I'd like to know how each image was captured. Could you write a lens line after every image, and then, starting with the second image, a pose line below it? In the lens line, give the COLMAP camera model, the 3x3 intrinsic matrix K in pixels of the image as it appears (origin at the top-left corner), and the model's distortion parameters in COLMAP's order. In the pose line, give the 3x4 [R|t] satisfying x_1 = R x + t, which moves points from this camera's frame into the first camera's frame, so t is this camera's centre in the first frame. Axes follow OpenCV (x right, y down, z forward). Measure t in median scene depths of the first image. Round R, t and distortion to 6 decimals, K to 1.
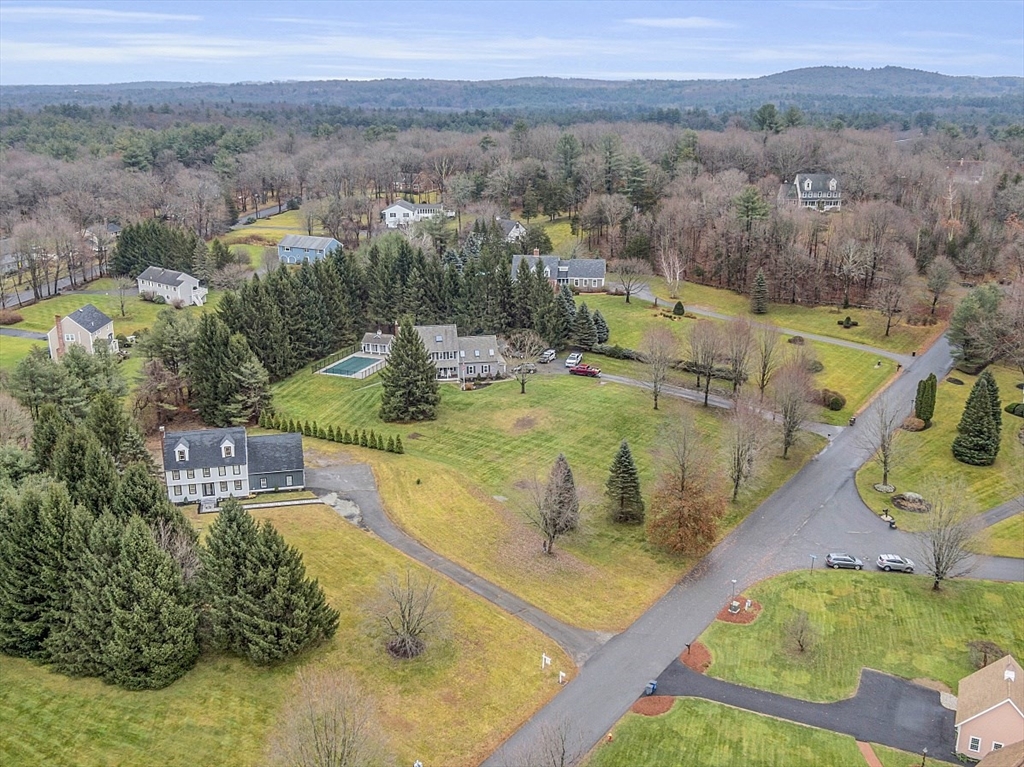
lens RADIAL K [[903.0, 0, 512.0], [0, 903.0, 383.5], [0, 0, 1]] dist [0.001276, 0.000472]
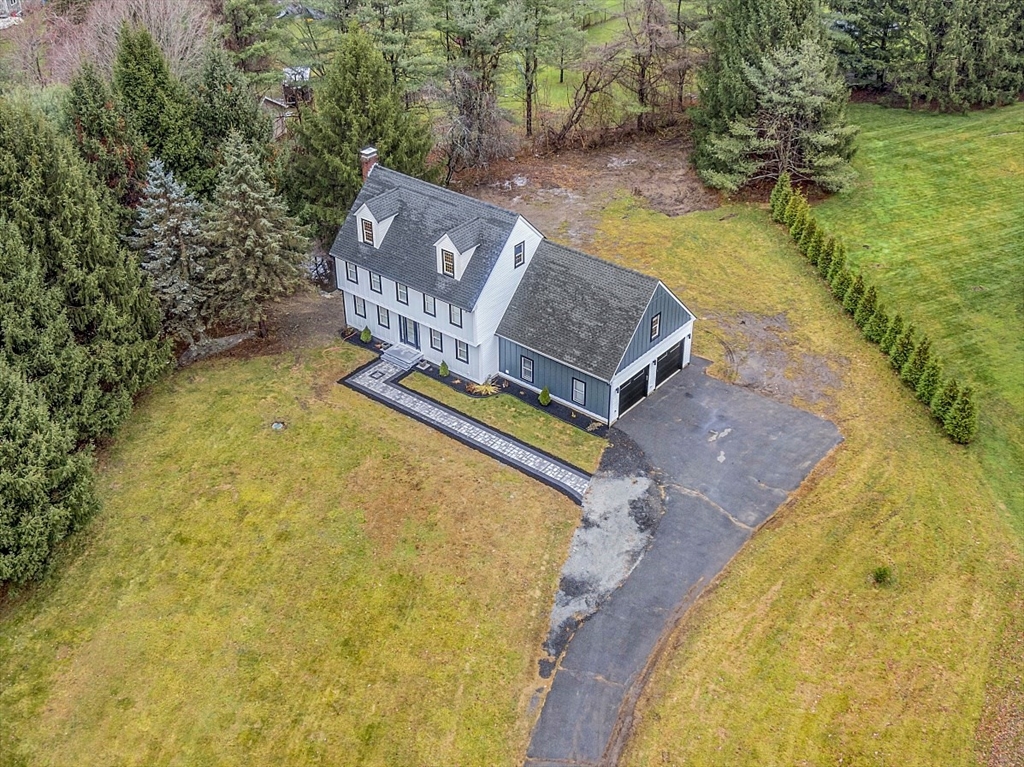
lens RADIAL K [[1108.5, 0, 512.0], [0, 1108.5, 383.5], [0, 0, 1]] dist [-0.000865, 0.000894]
pose [[0.595424, 0.437794, -0.673651, 0.045550], [-0.213962, 0.894616, 0.392279, -0.071602], [0.774397, -0.089437, 0.626347, 0.715681]]
